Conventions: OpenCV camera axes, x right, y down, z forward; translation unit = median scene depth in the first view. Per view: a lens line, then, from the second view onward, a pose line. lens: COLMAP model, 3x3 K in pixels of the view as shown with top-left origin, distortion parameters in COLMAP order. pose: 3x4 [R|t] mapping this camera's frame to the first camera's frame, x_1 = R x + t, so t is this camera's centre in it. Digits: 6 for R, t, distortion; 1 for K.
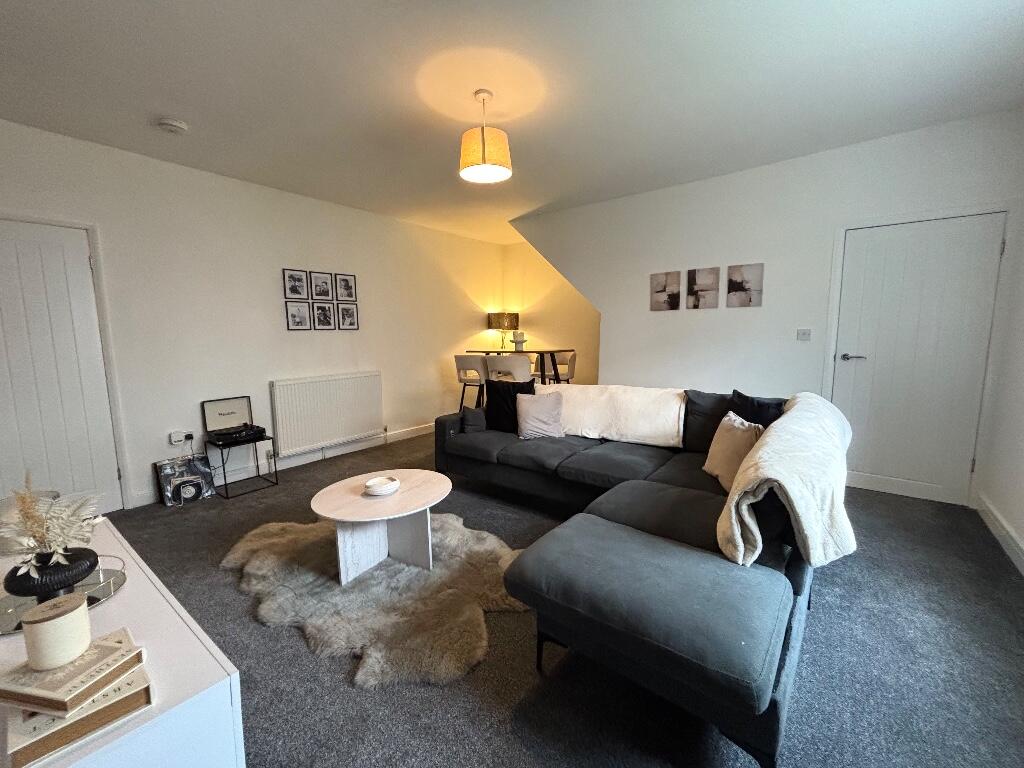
lens RADIAL K [[406.7, 0, 512.0], [0, 406.7, 384.0], [0, 0, 1]] dist [-0.013890, -0.000045]
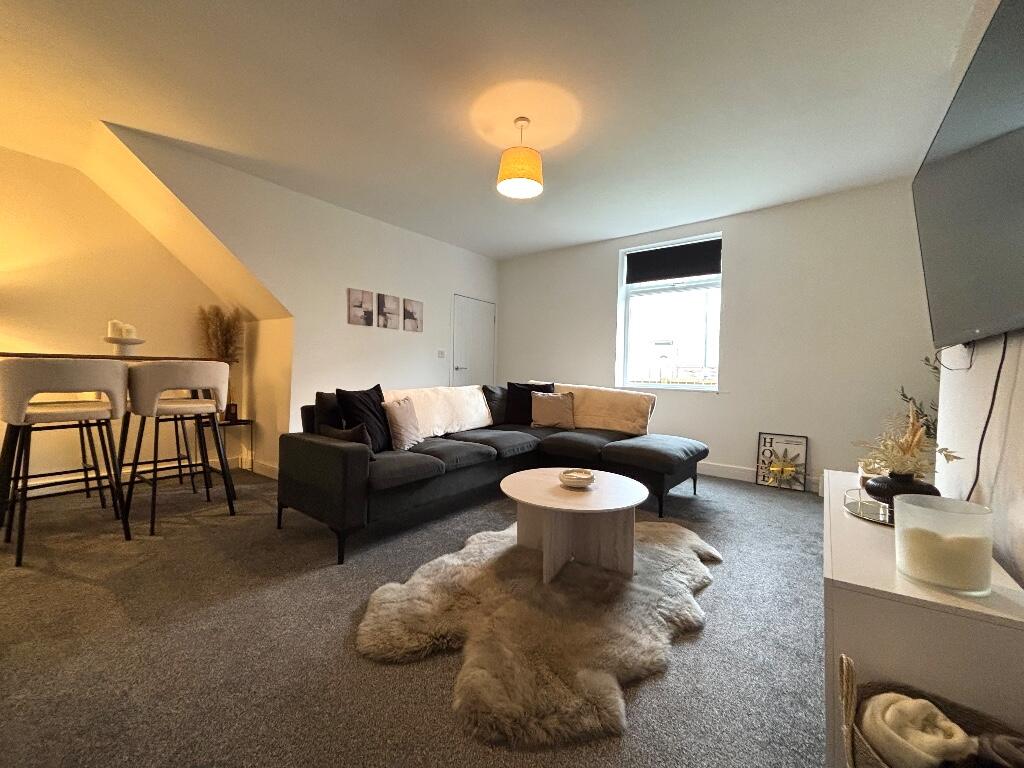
lens RADIAL K [[406.7, 0, 512.0], [0, 406.7, 384.0], [0, 0, 1]] dist [-0.013890, -0.000045]
pose [[0.019877, -0.013715, 0.999708, -0.721832], [0.093945, 0.995508, 0.011789, -0.000814], [-0.995379, 0.093684, 0.021076, 0.617907]]
